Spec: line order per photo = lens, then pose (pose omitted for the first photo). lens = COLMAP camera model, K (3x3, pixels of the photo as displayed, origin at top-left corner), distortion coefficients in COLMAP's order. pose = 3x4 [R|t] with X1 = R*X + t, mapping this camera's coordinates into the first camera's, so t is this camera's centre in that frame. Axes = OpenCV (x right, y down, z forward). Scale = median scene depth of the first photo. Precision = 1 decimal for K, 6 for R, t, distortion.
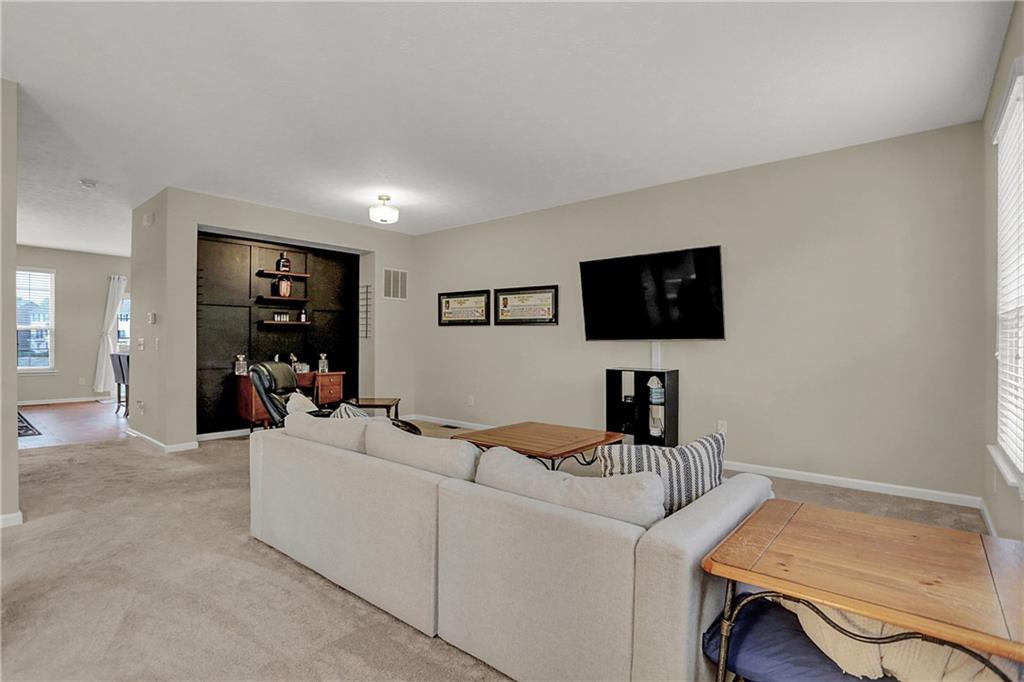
lens RADIAL K [[509.7, 0, 506.7], [0, 509.7, 342.1], [0, 0, 1]] dist [-0.056452, 0.027082]
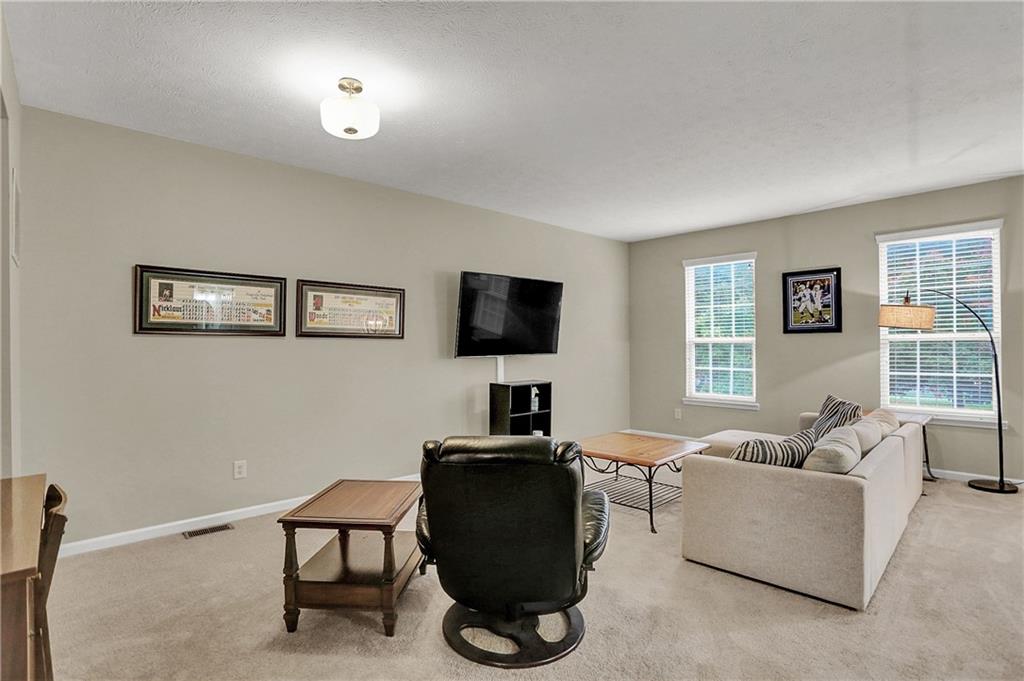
lens RADIAL K [[509.7, 0, 506.7], [0, 509.7, 341.6], [0, 0, 1]] dist [-0.056452, 0.027082]
pose [[0.095534, -0.001356, 0.995425, -0.616568], [0.004894, 0.999988, 0.000892, -0.027086], [-0.995414, 0.004786, 0.095540, 0.693940]]
